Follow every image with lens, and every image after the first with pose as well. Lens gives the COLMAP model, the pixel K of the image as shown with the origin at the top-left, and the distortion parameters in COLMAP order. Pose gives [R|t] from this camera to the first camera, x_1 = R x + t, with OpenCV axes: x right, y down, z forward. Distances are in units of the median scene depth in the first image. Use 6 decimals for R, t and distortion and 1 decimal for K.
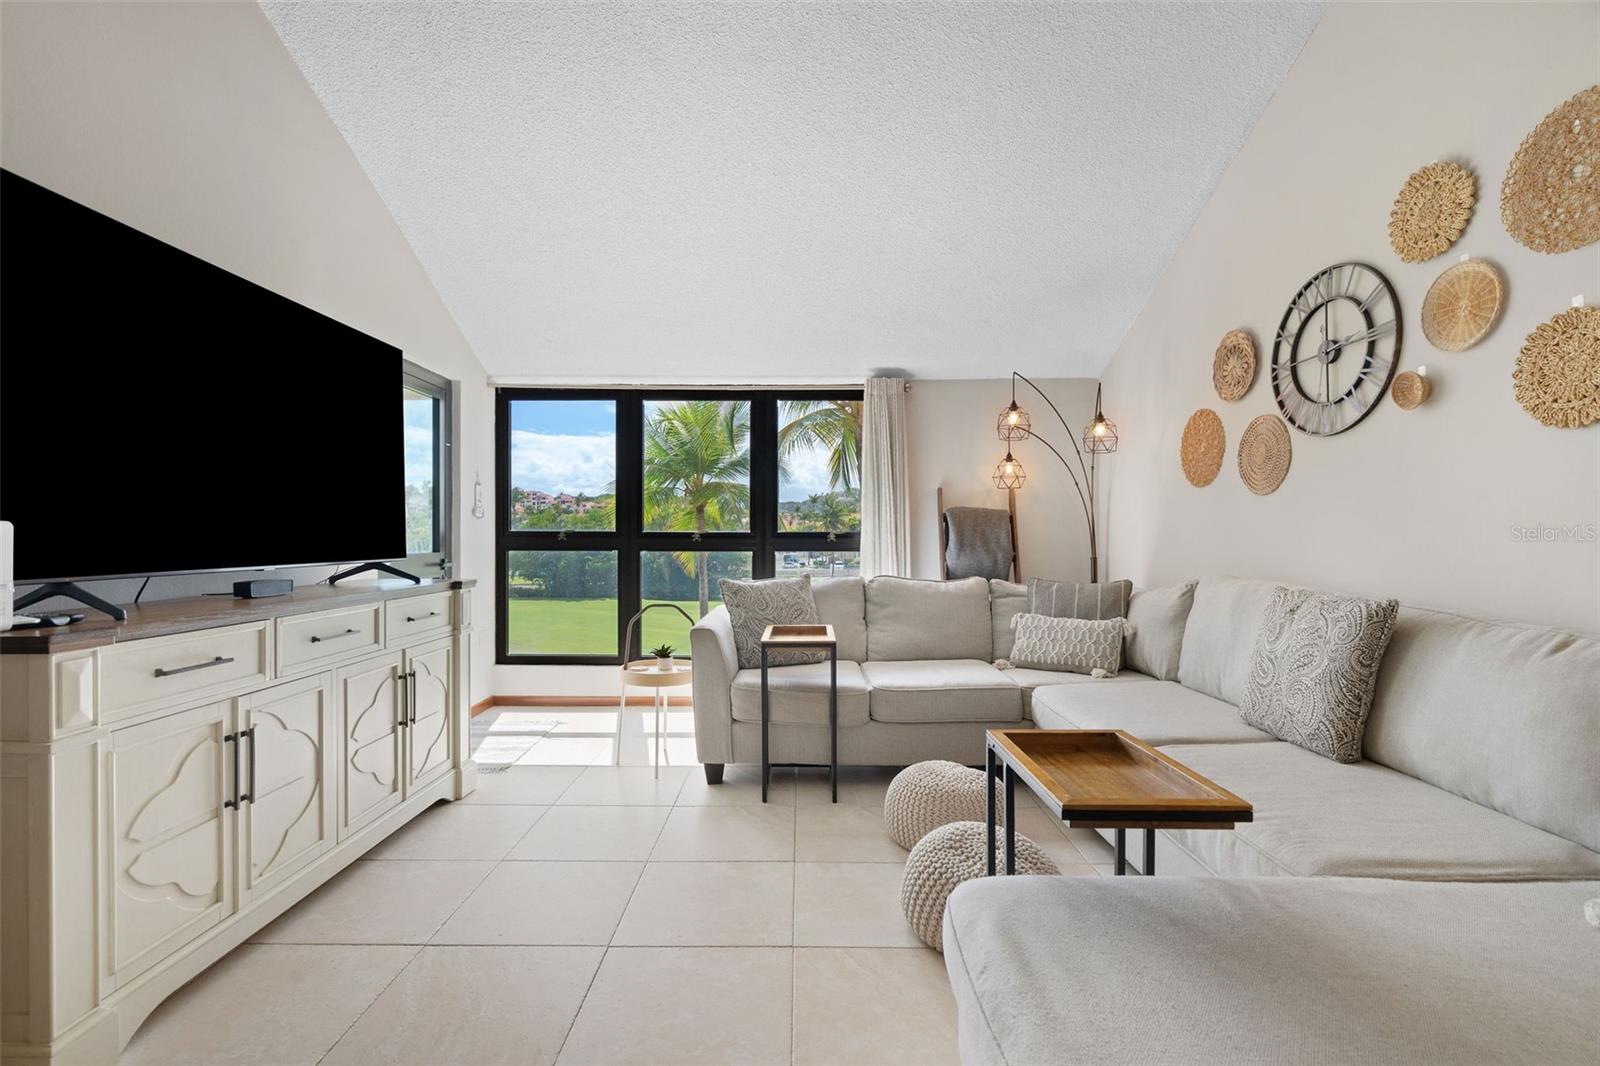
lens RADIAL K [[711.9, 0, 794.1], [0, 711.9, 534.0], [0, 0, 1]] dist [0.002490, -0.000076]
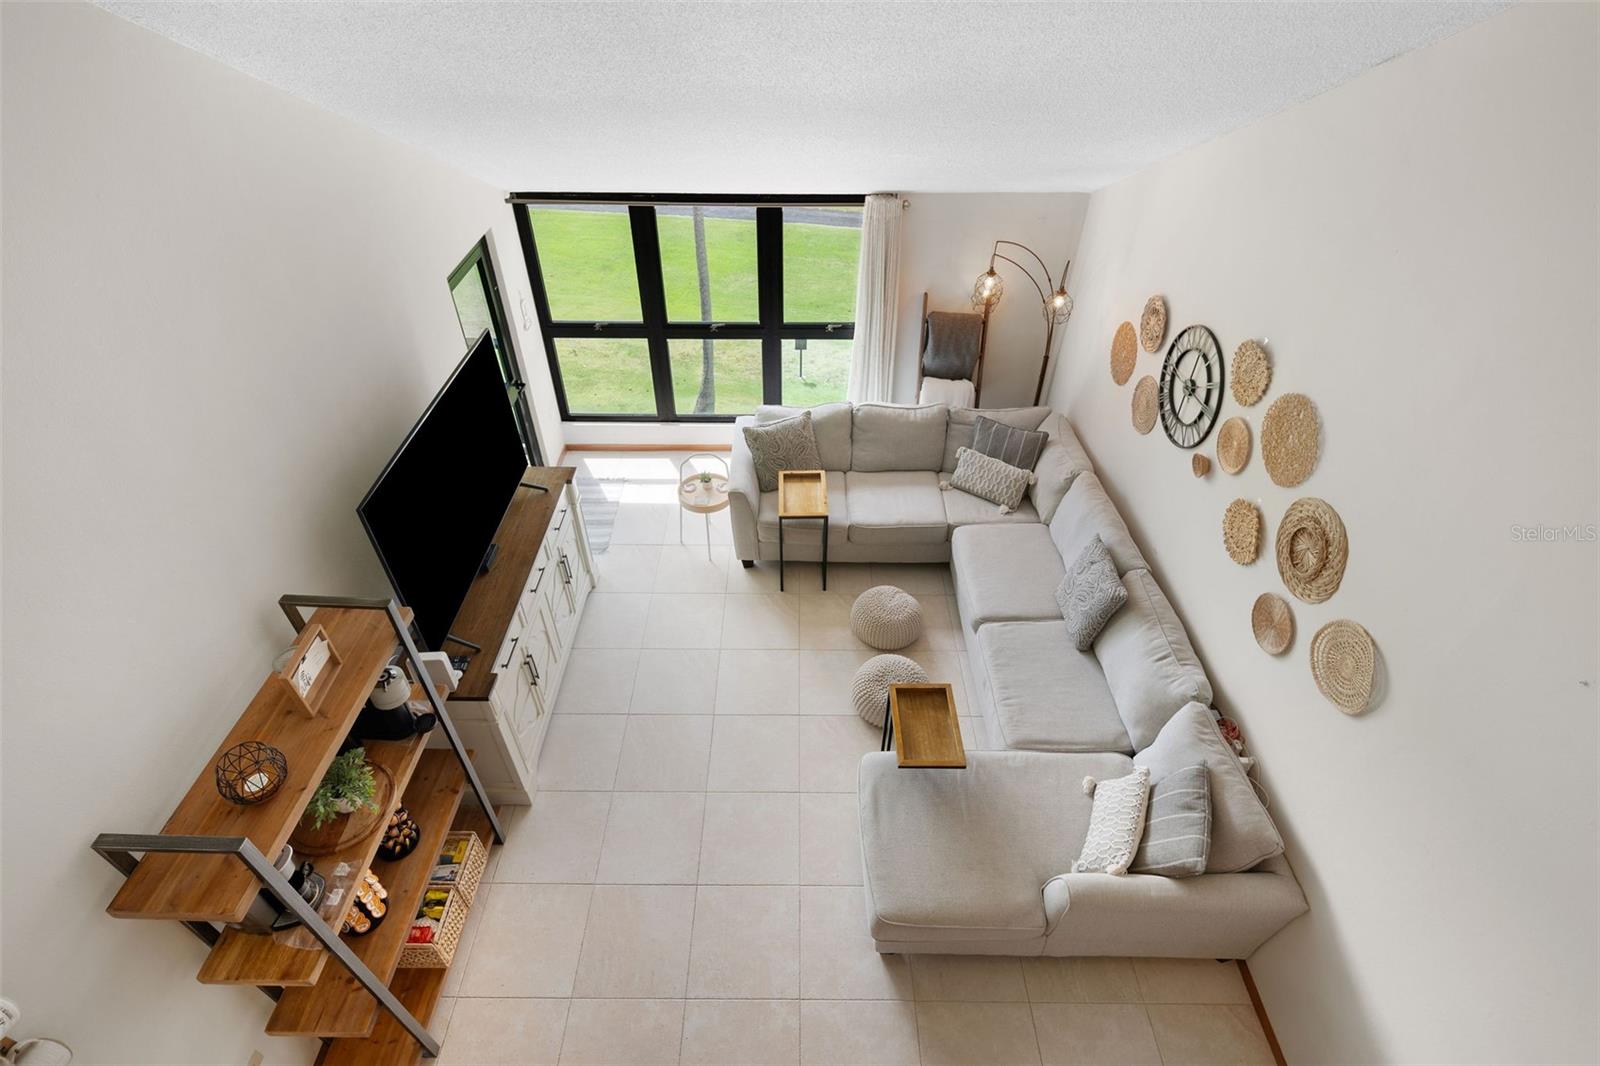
lens RADIAL K [[761.5, 0, 790.5], [0, 761.5, 535.4], [0, 0, 1]] dist [0.000157, -0.000148]
pose [[0.999996, -0.002478, 0.001501, -0.014648], [0.000920, 0.762979, 0.646423, -0.575211], [-0.002747, -0.646419, 0.762978, -0.179187]]
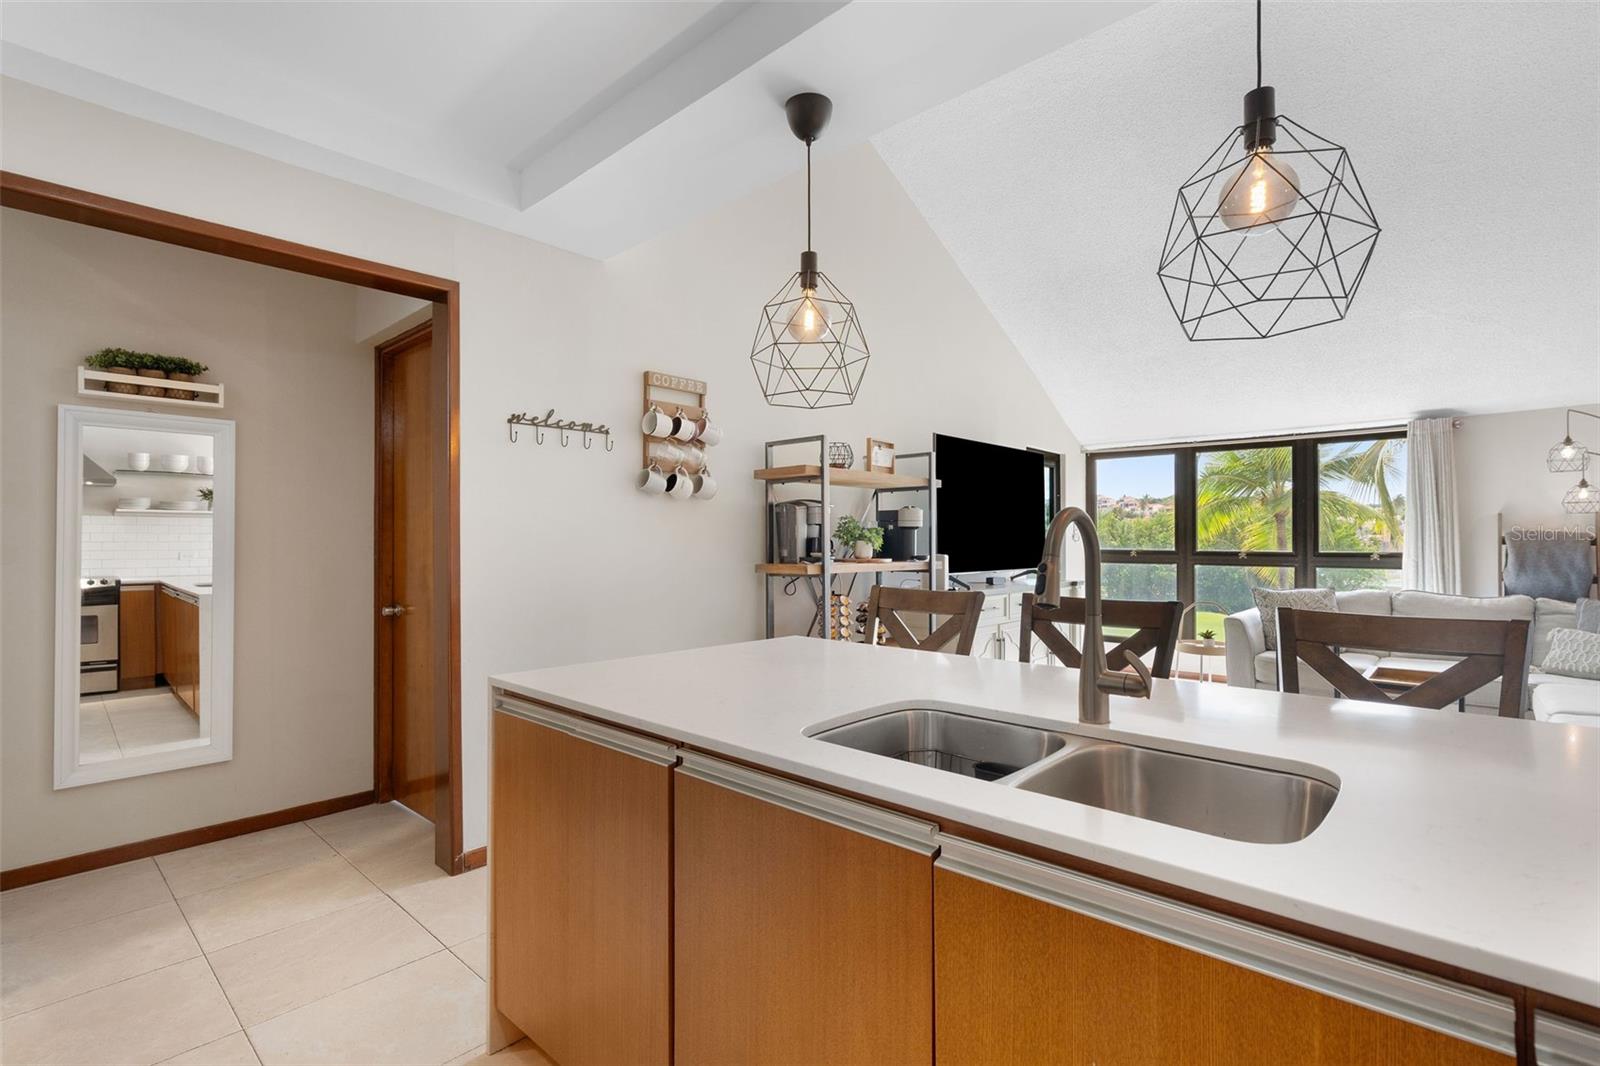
lens RADIAL K [[723.1, 0, 800.0], [0, 723.1, 533.0], [0, 0, 1]] dist [0.001836, 0.000175]
pose [[0.739879, -0.008617, -0.672684, 0.164274], [0.002167, 0.999943, -0.010427, -0.025880], [0.672736, 0.006257, 0.739856, -0.552722]]
